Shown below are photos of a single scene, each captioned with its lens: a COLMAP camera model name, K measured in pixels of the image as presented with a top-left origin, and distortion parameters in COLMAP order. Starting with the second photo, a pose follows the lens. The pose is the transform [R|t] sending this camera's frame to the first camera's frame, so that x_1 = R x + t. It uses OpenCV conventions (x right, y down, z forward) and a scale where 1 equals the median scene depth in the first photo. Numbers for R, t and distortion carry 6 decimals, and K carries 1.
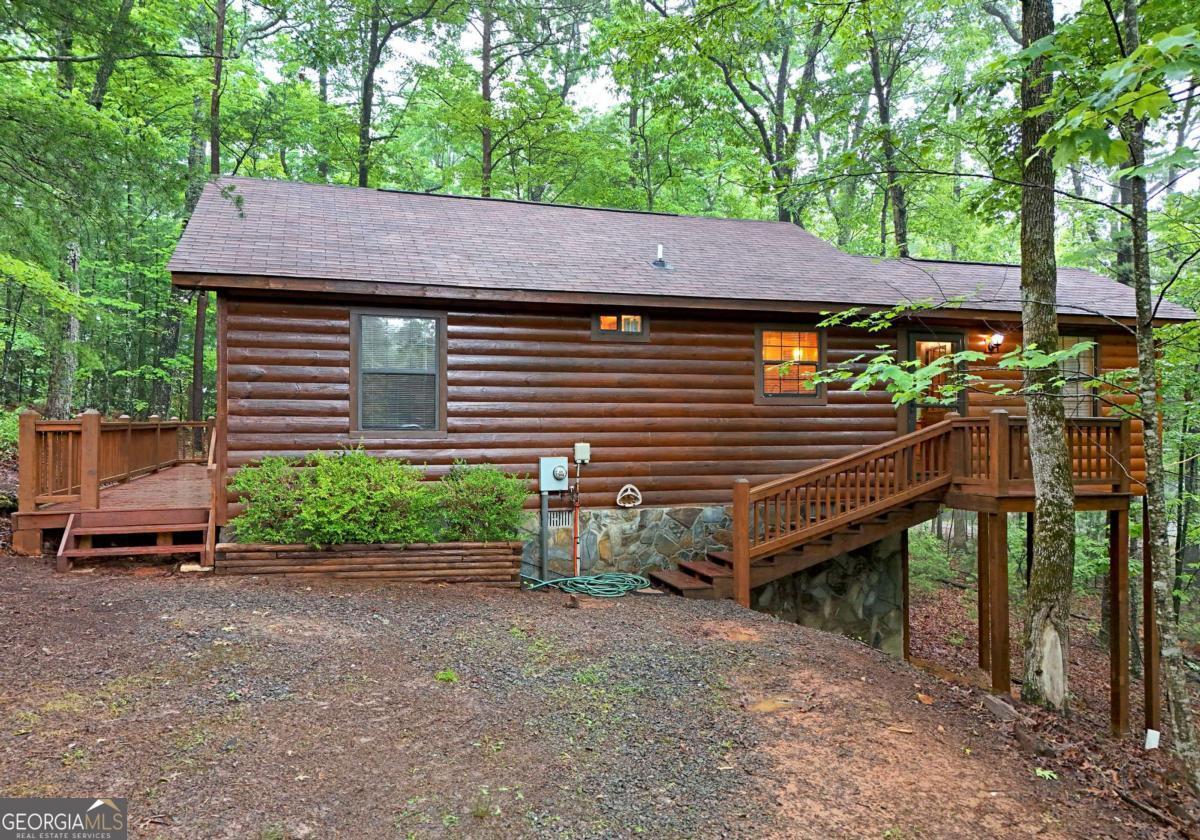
lens RADIAL K [[891.7, 0, 600.0], [0, 891.7, 420.0], [0, 0, 1]] dist [0.088365, -0.082190]
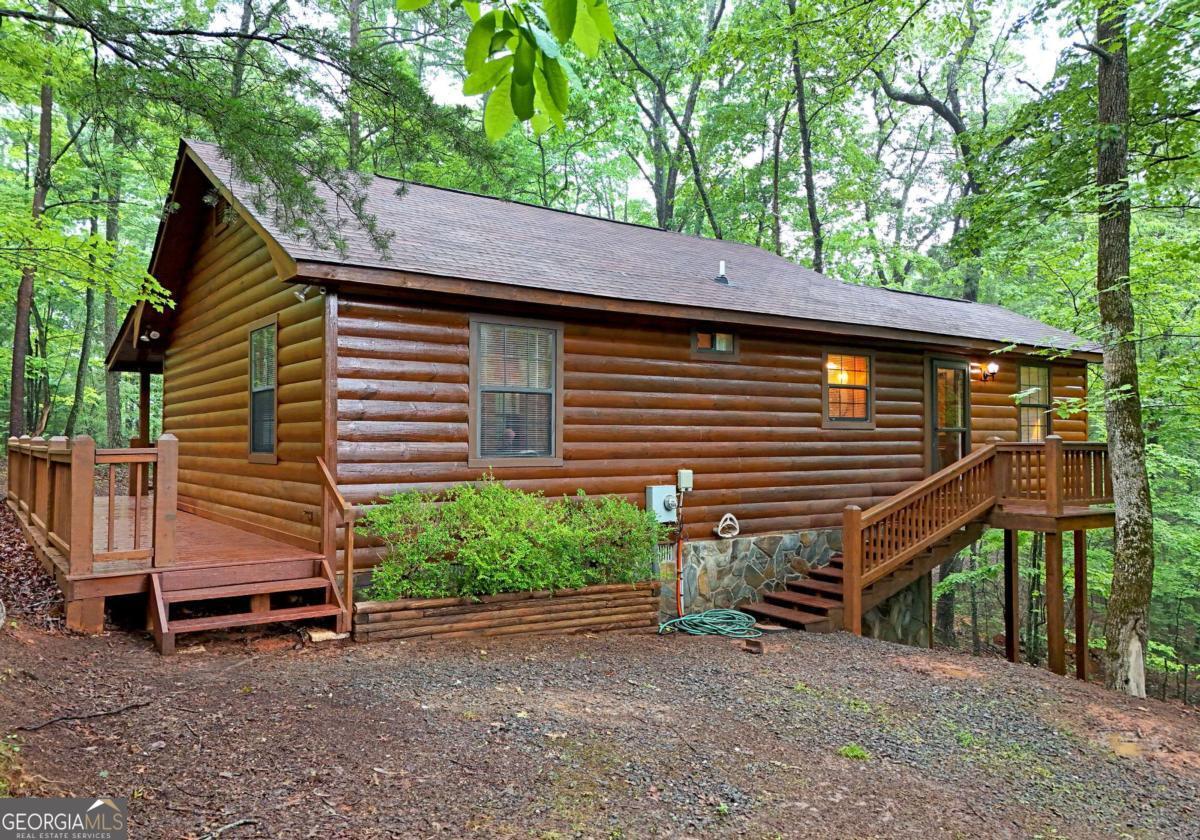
lens RADIAL K [[891.7, 0, 600.0], [0, 891.7, 420.0], [0, 0, 1]] dist [0.088365, -0.082190]
pose [[0.948885, 0.007685, 0.315530, -0.431542], [-0.002475, 0.999854, -0.016910, -0.010708], [-0.315614, 0.015264, 0.948765, 0.162330]]
